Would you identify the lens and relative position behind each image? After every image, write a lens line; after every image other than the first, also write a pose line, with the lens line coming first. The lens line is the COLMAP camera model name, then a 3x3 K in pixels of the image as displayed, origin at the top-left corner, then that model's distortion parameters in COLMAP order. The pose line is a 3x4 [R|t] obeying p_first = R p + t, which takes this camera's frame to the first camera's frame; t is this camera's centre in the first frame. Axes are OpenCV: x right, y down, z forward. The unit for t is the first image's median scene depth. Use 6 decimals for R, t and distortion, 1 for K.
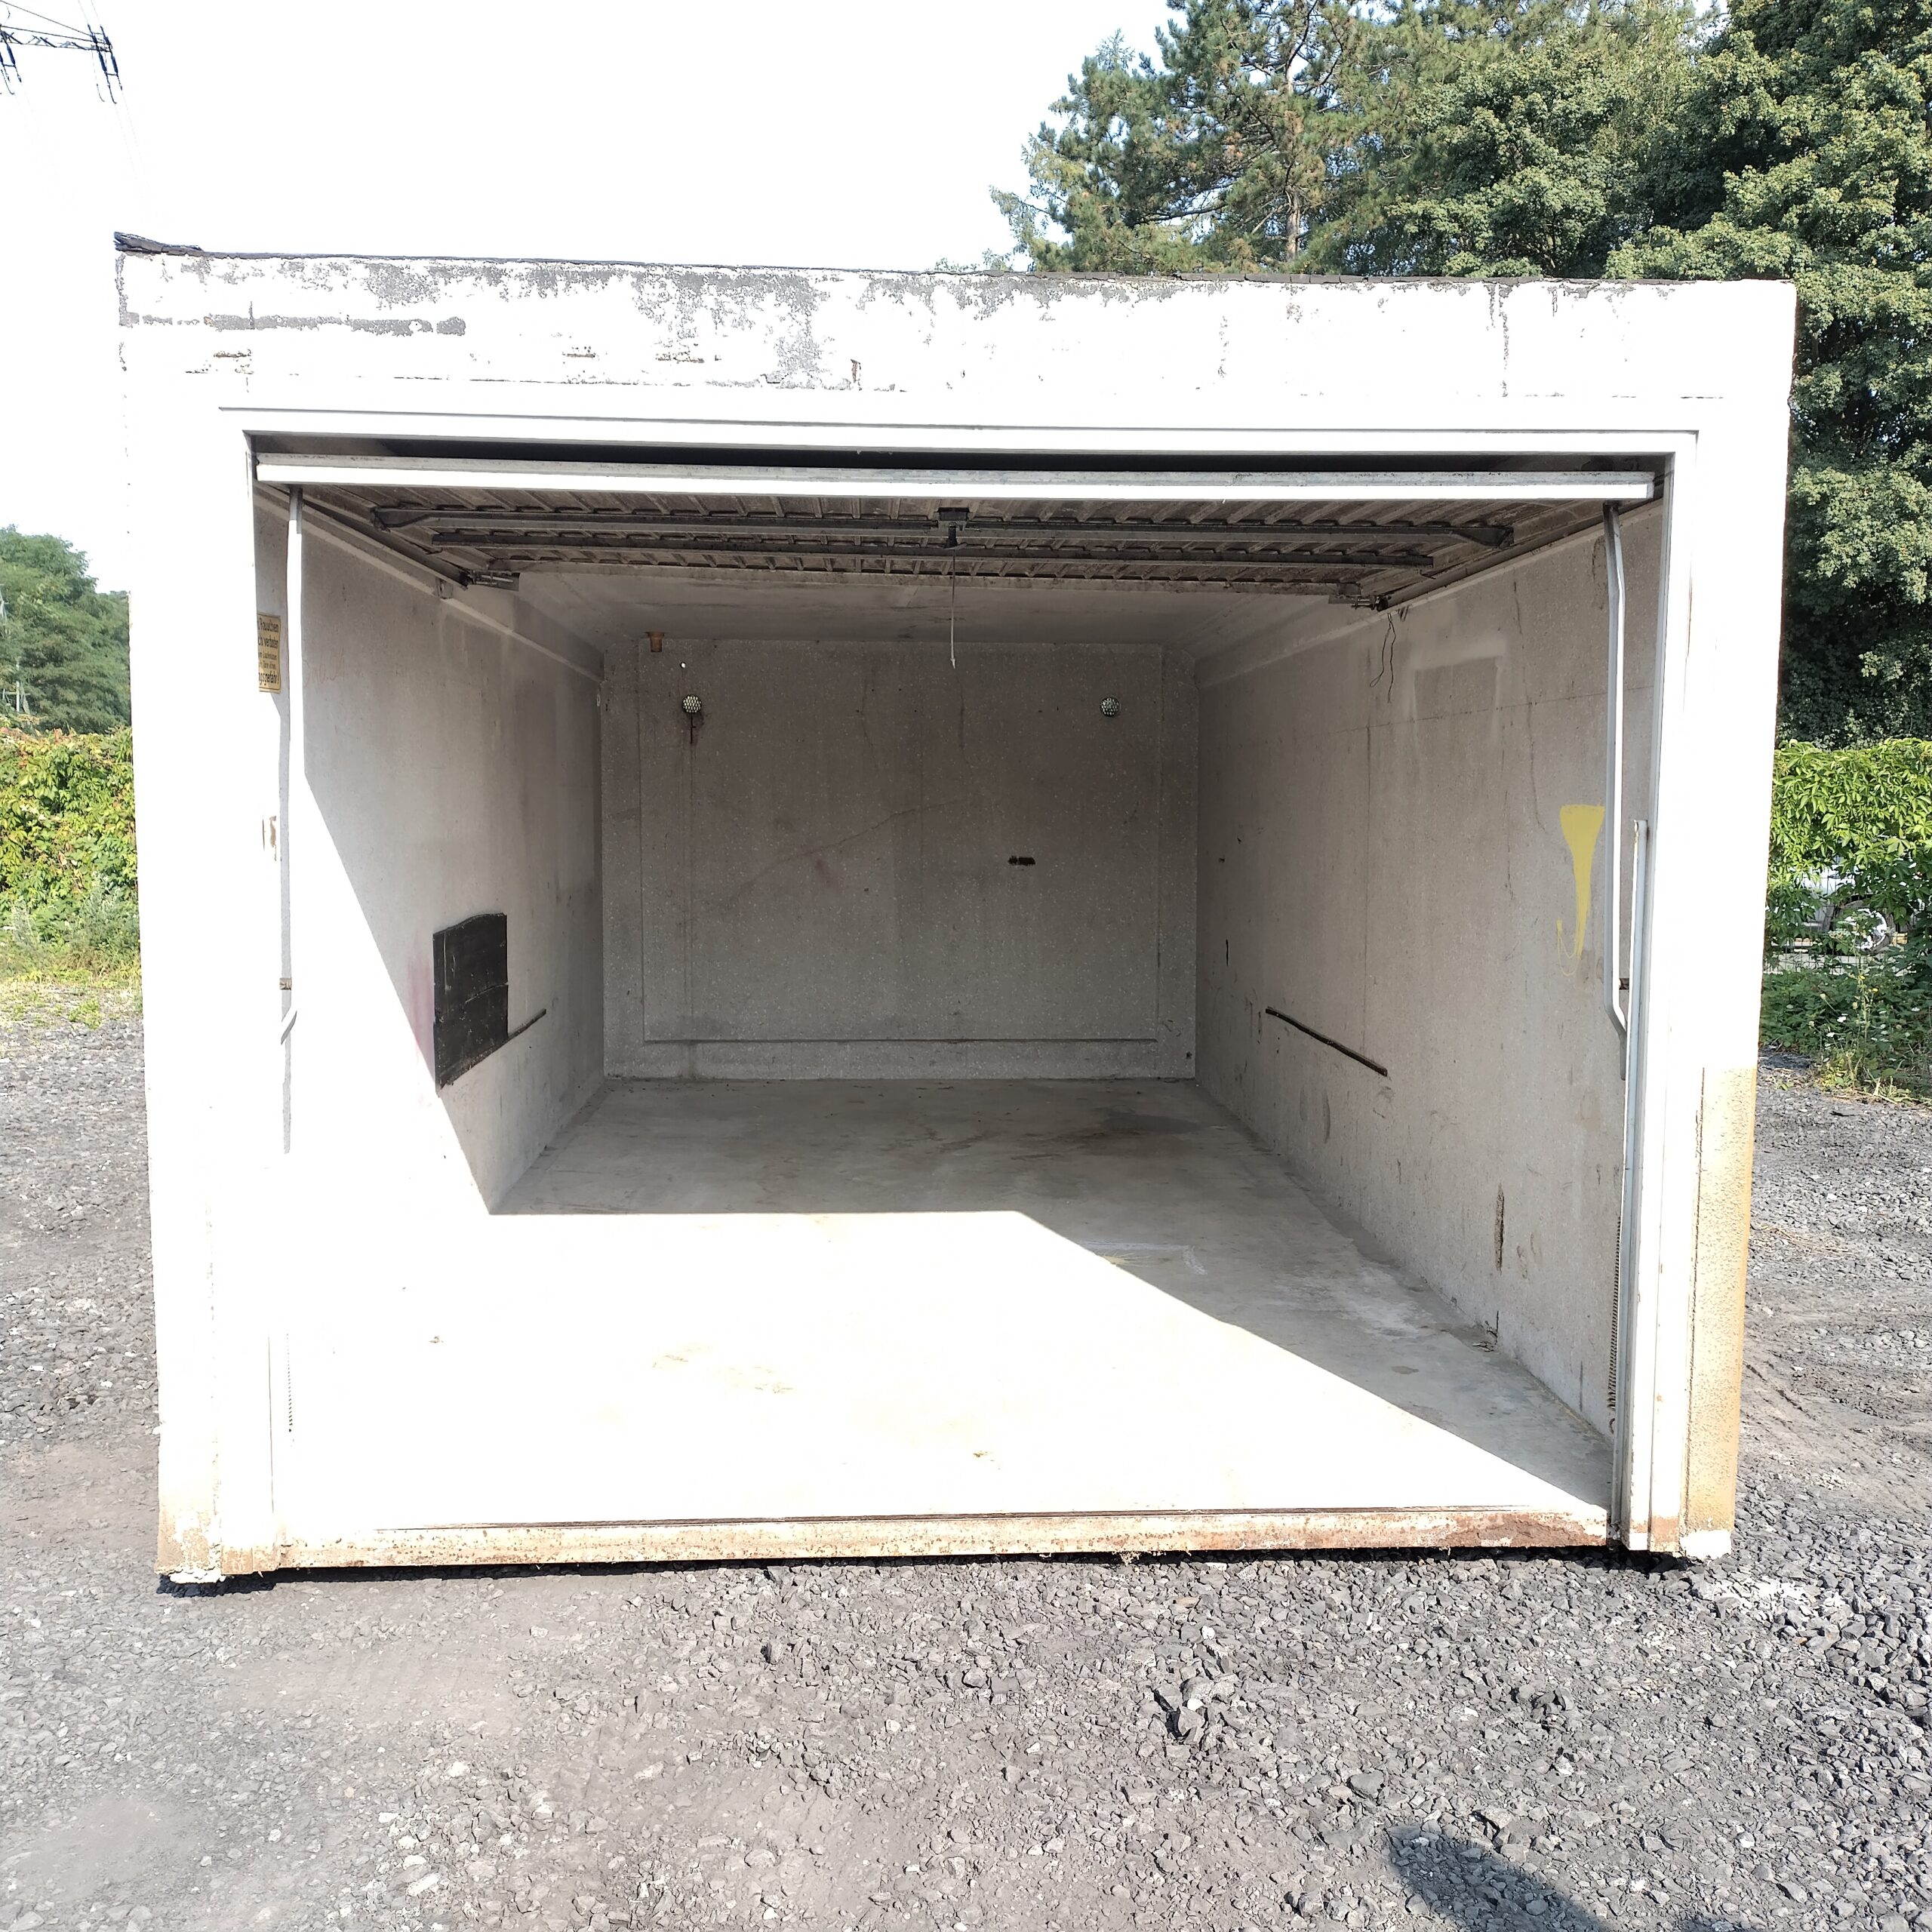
lens RADIAL K [[1893.9, 0, 966.0], [0, 1893.9, 966.0], [0, 0, 1]] dist [0.023555, 0.001962]
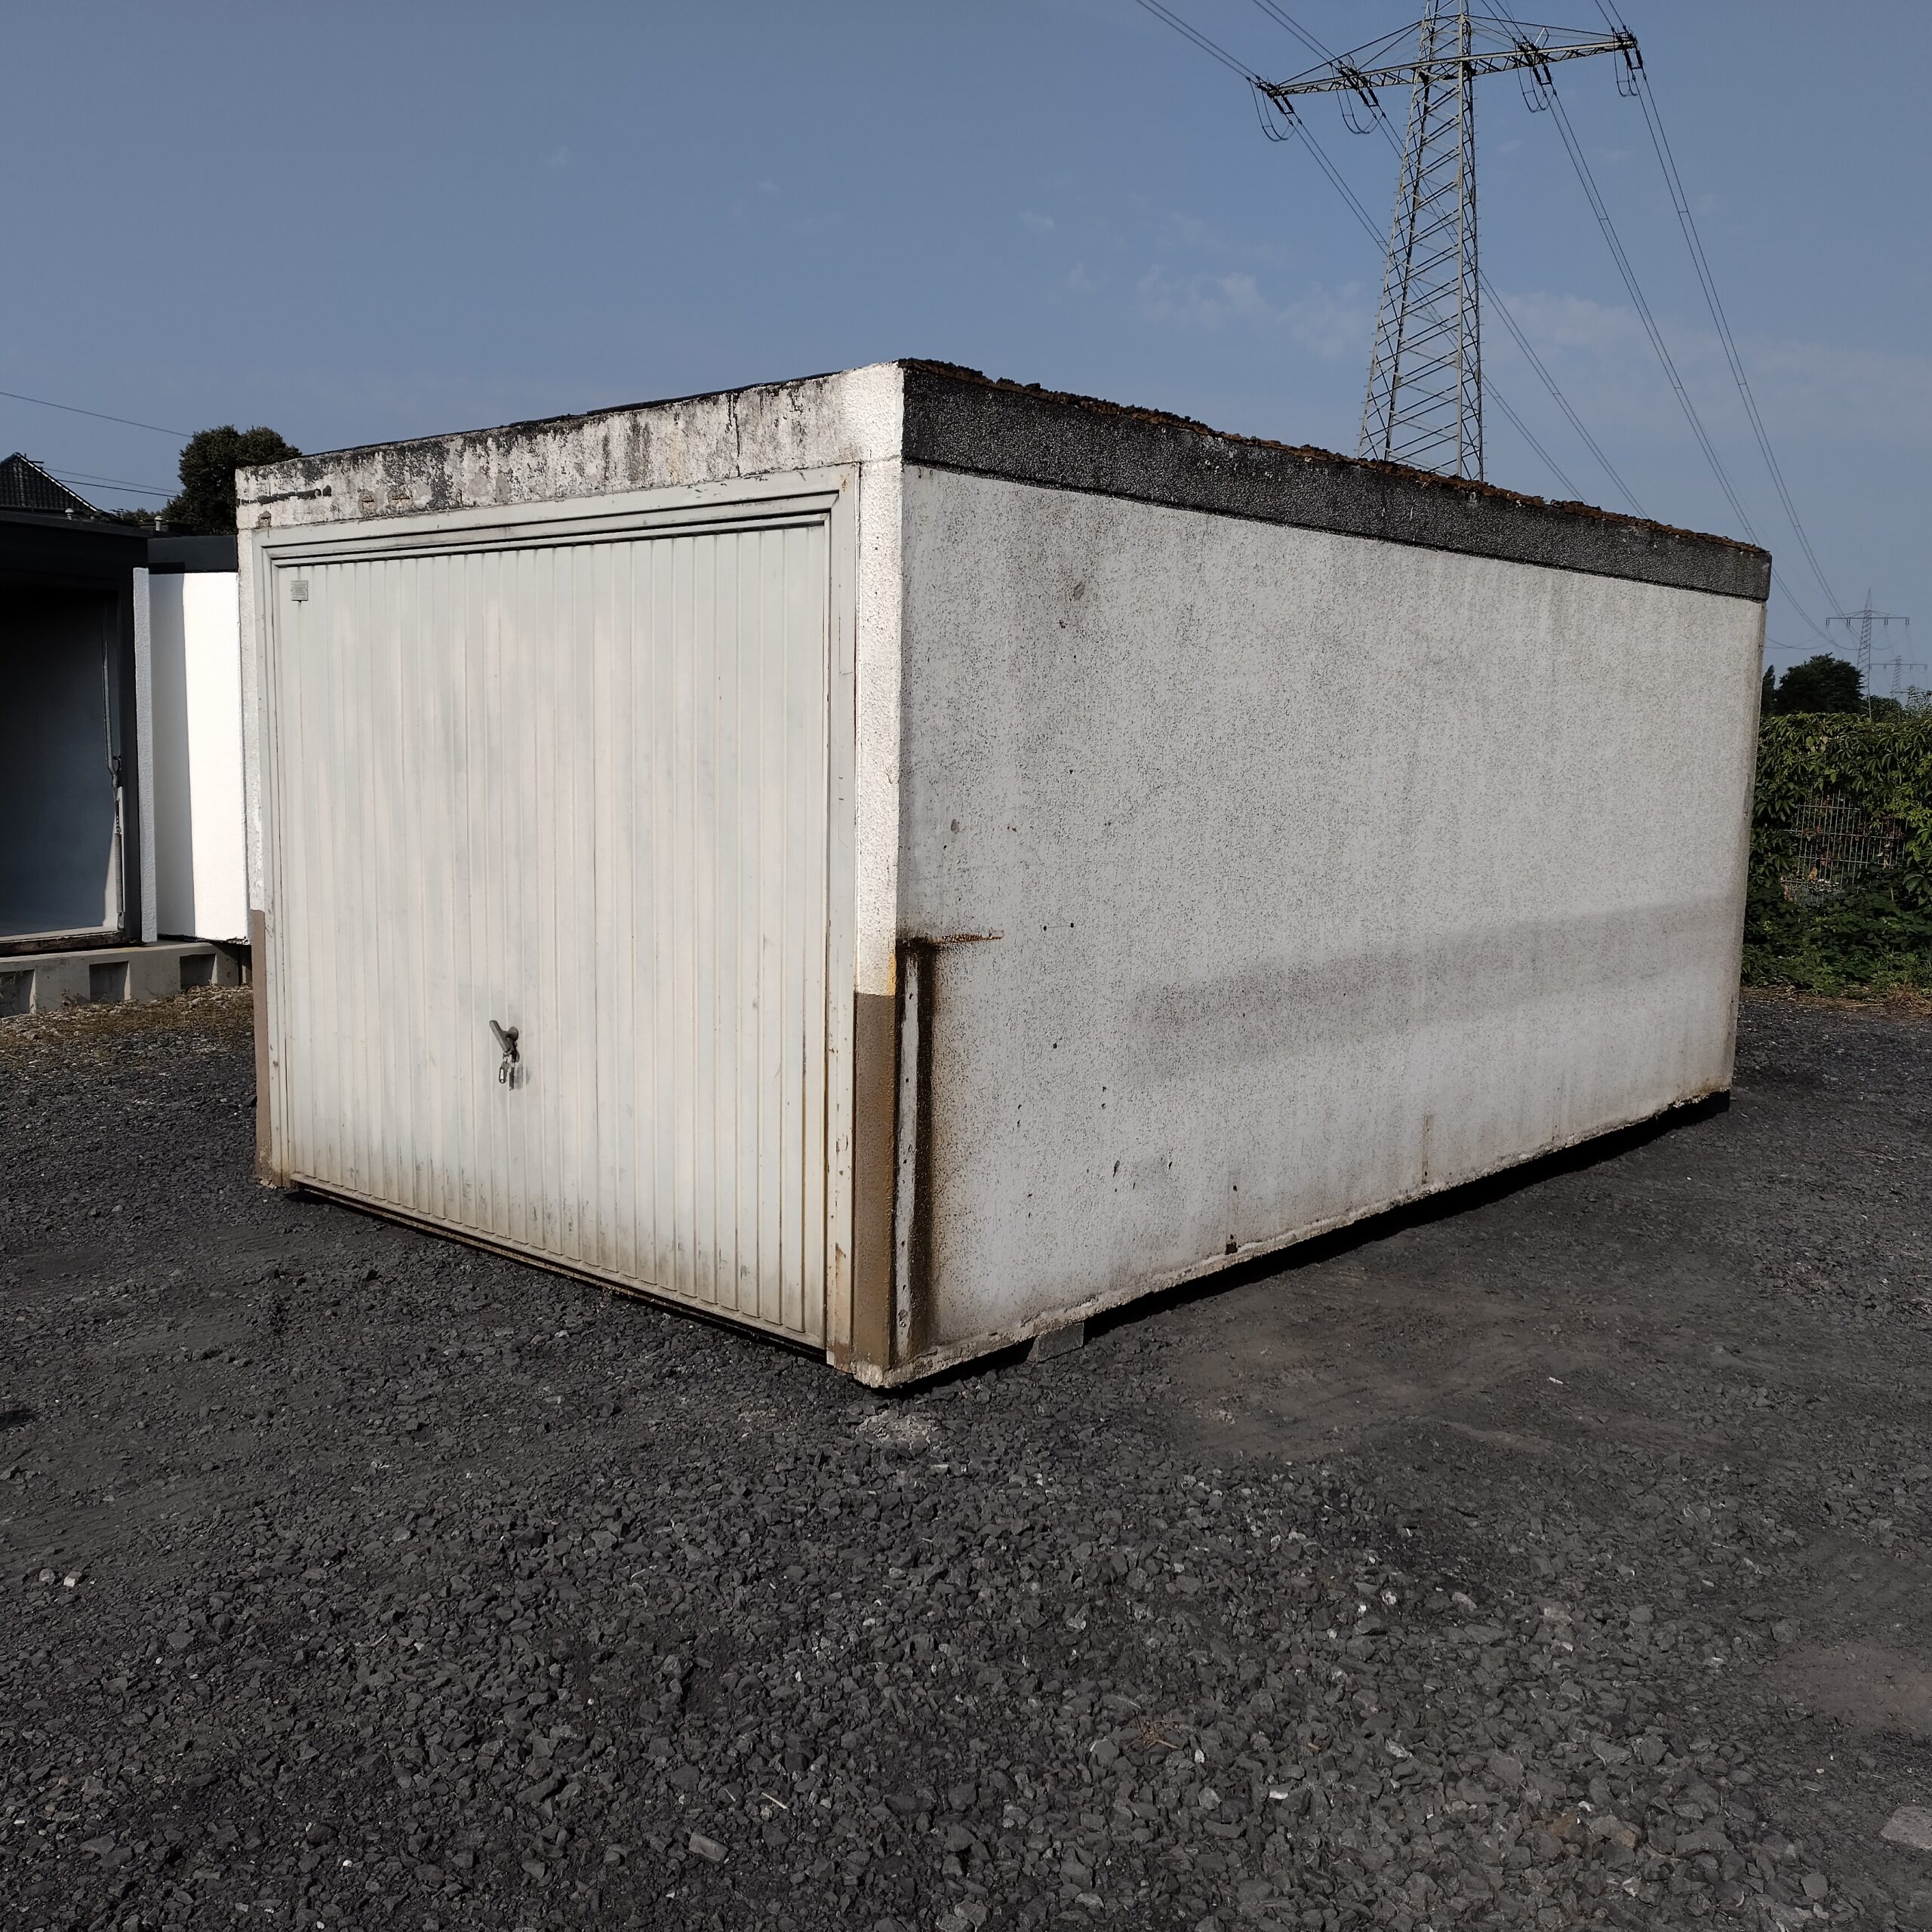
lens RADIAL K [[1874.1, 0, 966.0], [0, 1874.1, 966.0], [0, 0, 1]] dist [0.131532, -0.230372]
pose [[0.708948, 0.090285, -0.699458, 0.259995], [-0.076841, 0.995756, 0.050647, -0.006513], [0.701062, 0.017841, 0.712877, 0.031551]]
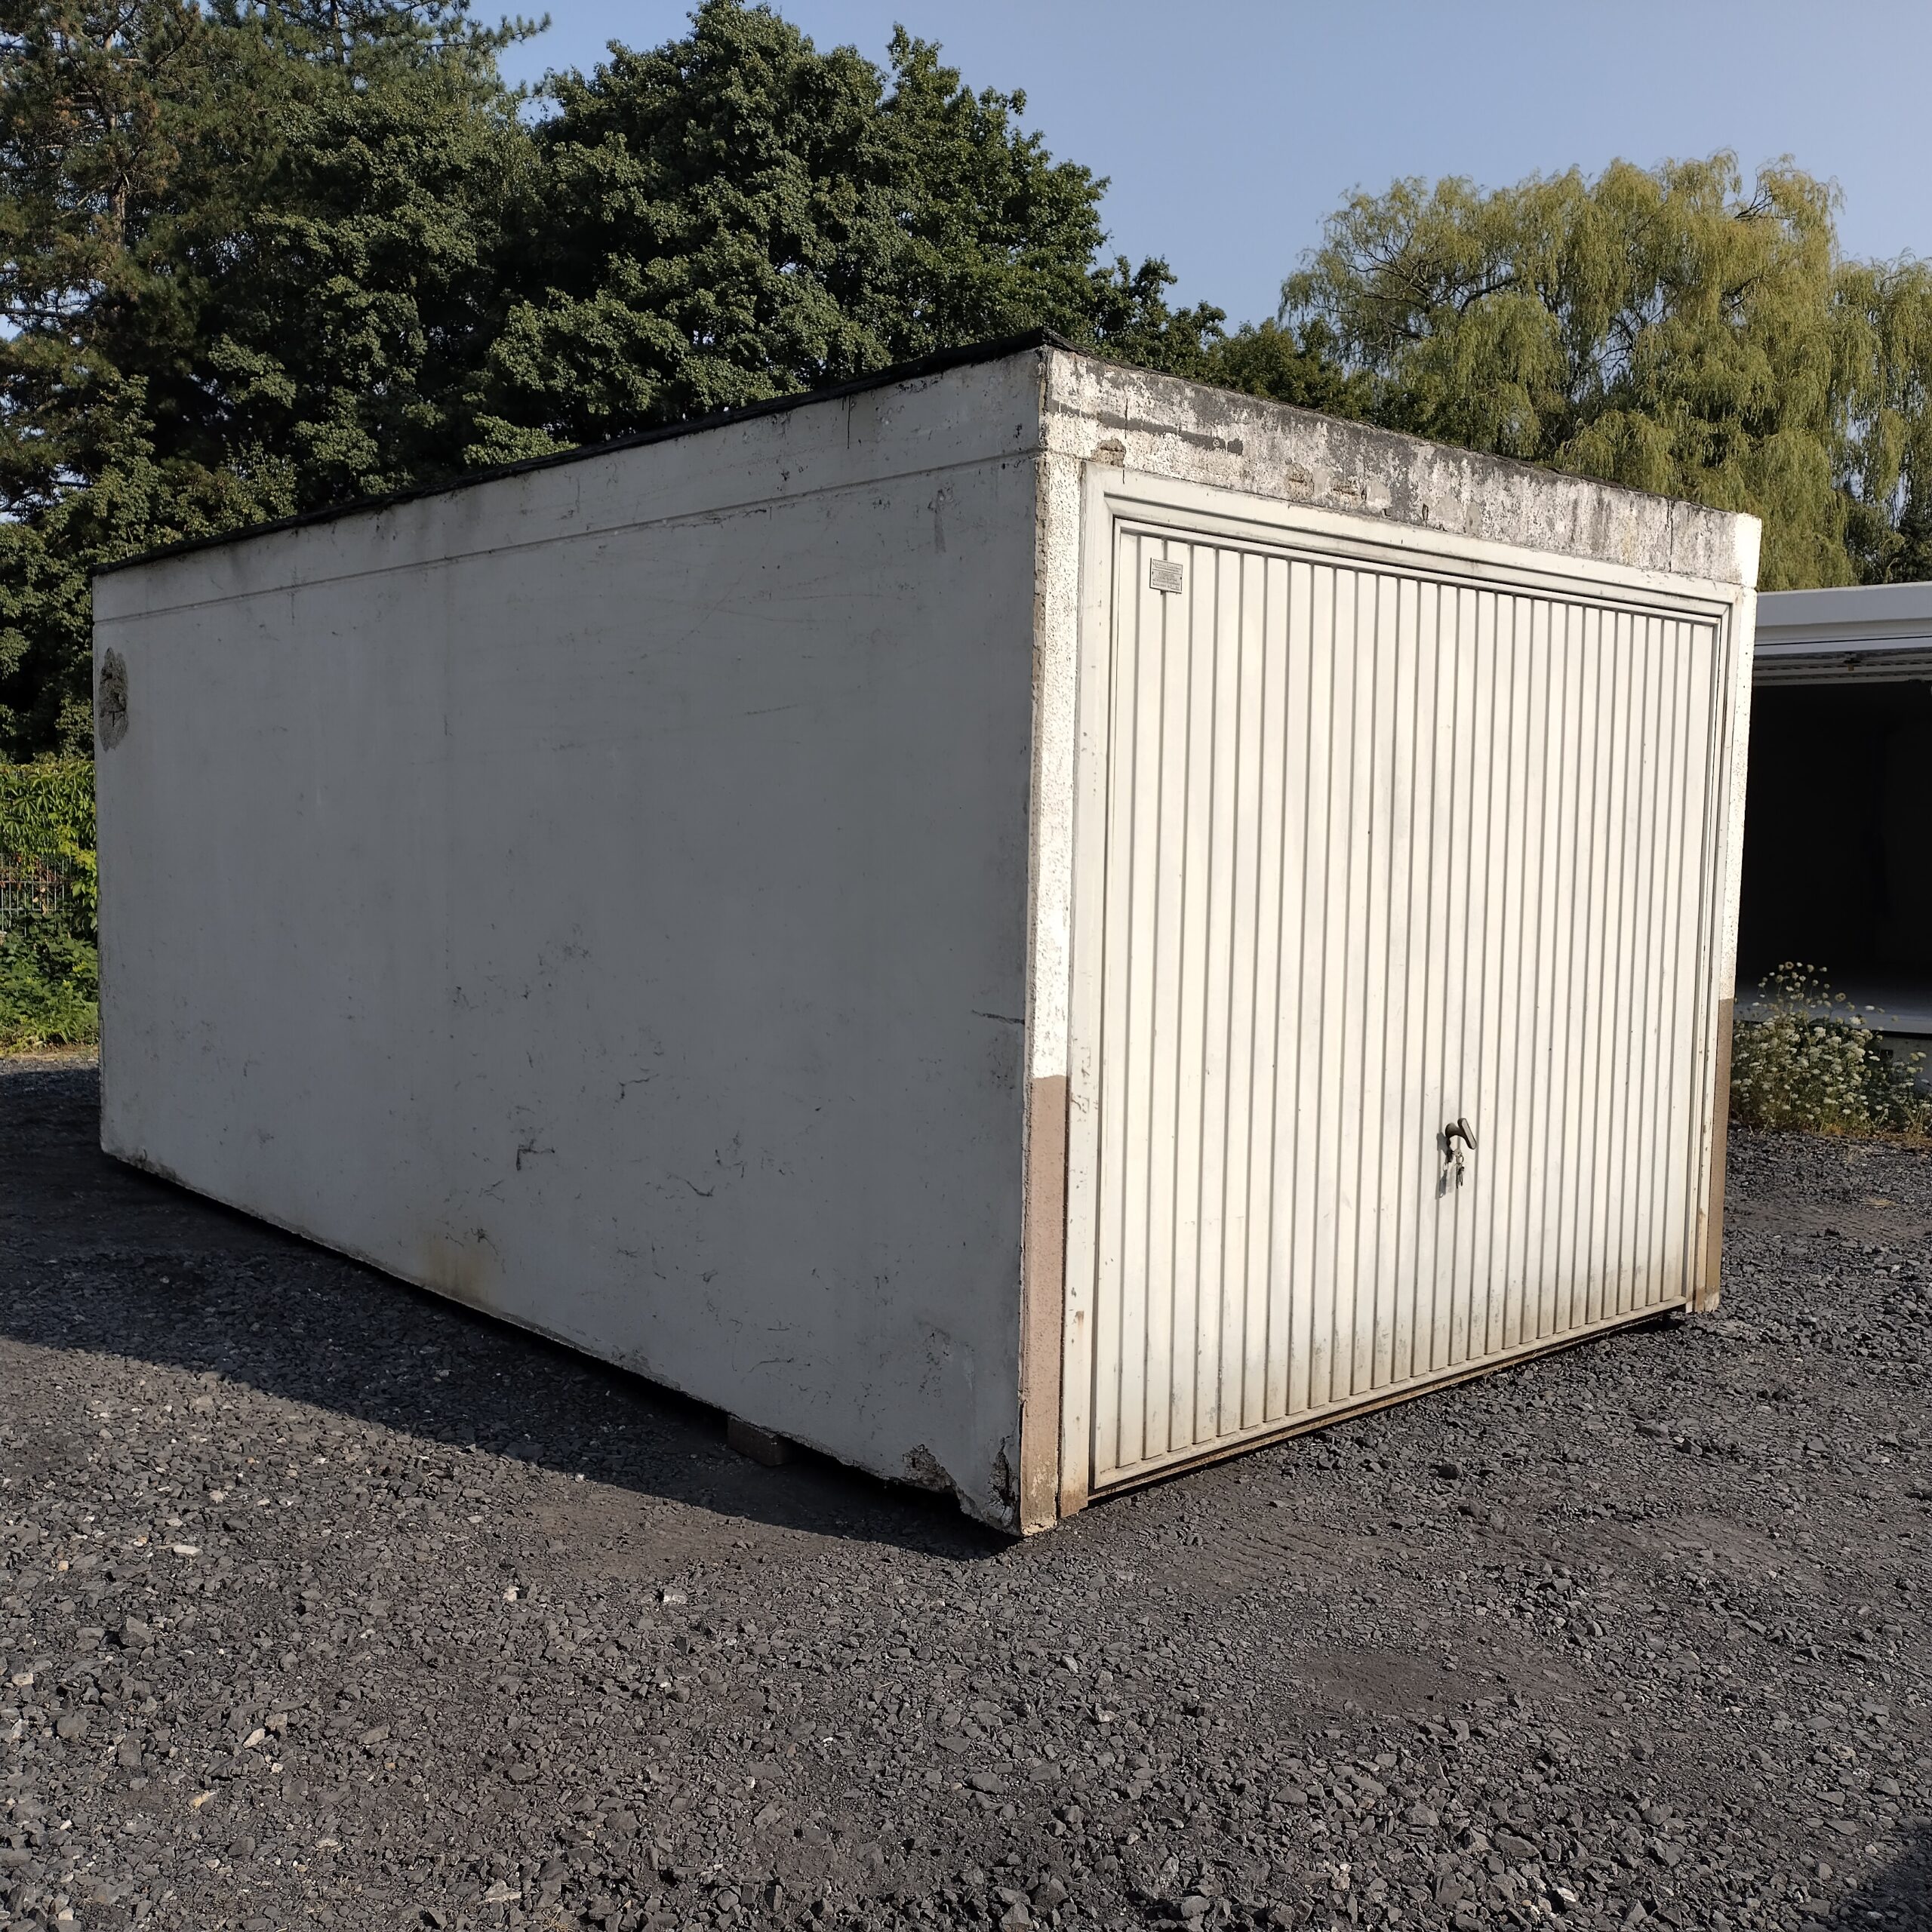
lens RADIAL K [[1874.1, 0, 966.0], [0, 1874.1, 966.0], [0, 0, 1]] dist [0.131532, -0.230372]
pose [[0.778929, -0.042876, 0.625645, -0.218331], [0.049346, 0.998757, 0.007010, -0.003425], [-0.625168, 0.025413, 0.780077, 0.030217]]
